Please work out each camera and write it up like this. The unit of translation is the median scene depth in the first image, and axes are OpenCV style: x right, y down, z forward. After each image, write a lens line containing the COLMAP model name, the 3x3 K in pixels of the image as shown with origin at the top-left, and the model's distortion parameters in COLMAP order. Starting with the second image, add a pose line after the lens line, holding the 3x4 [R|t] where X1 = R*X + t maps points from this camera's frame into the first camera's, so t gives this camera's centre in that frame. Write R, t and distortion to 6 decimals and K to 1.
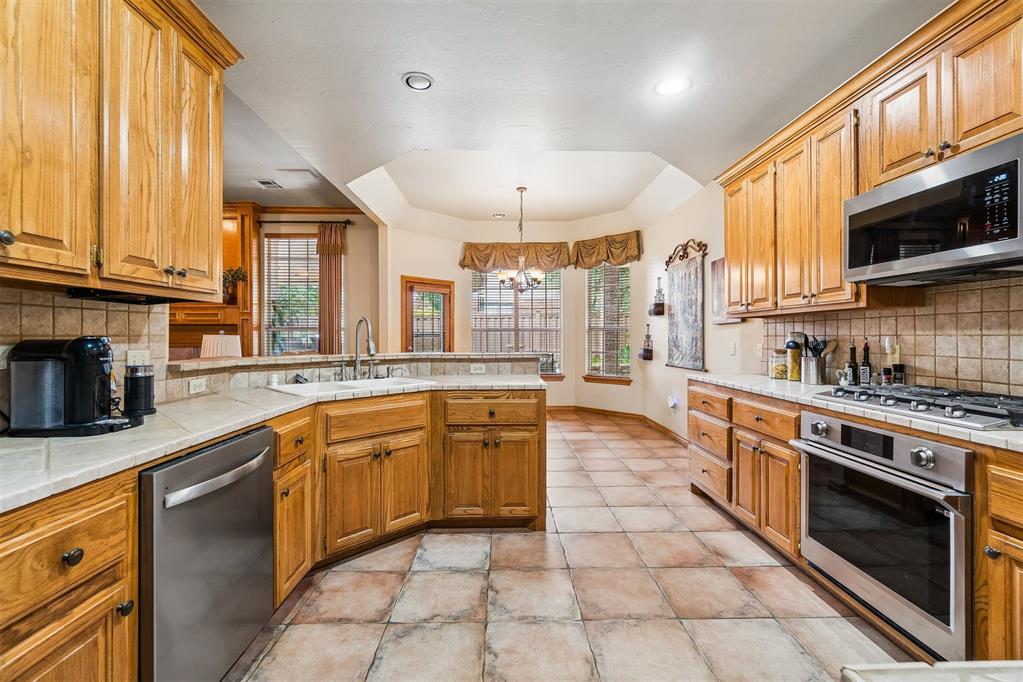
lens RADIAL K [[442.4, 0, 516.3], [0, 442.4, 336.8], [0, 0, 1]] dist [-0.008125, 0.002796]
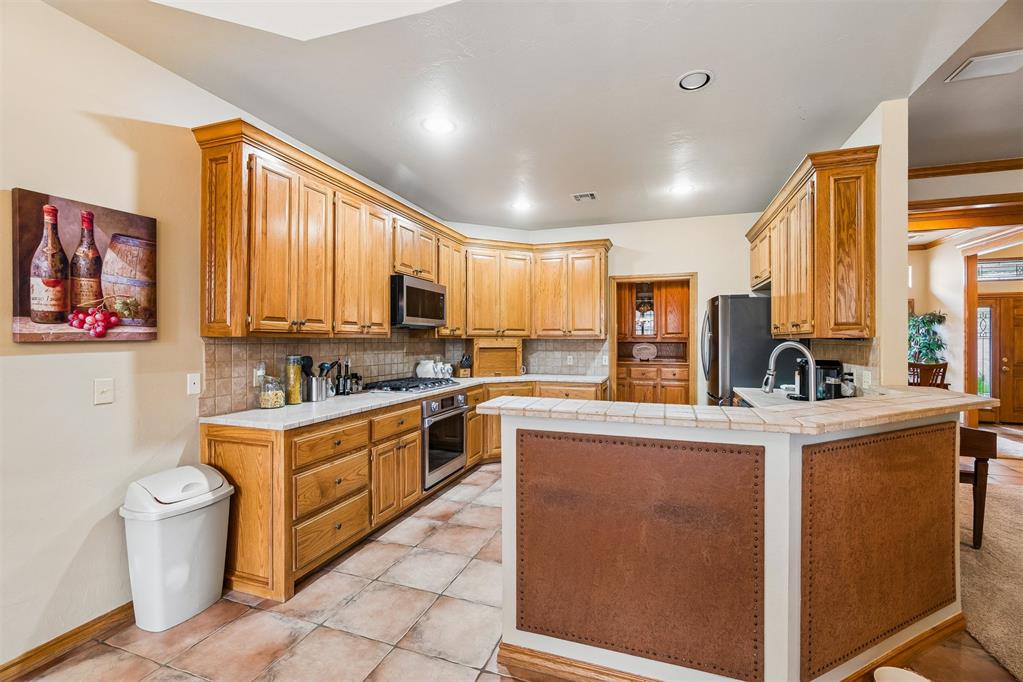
lens RADIAL K [[442.4, 0, 510.3], [0, 442.4, 337.9], [0, 0, 1]] dist [-0.008125, 0.002796]
pose [[-0.930895, 0.000407, 0.365287, -0.204325], [-0.001983, 0.999979, -0.006169, -0.049196], [-0.365282, -0.006467, -0.930874, 1.993702]]
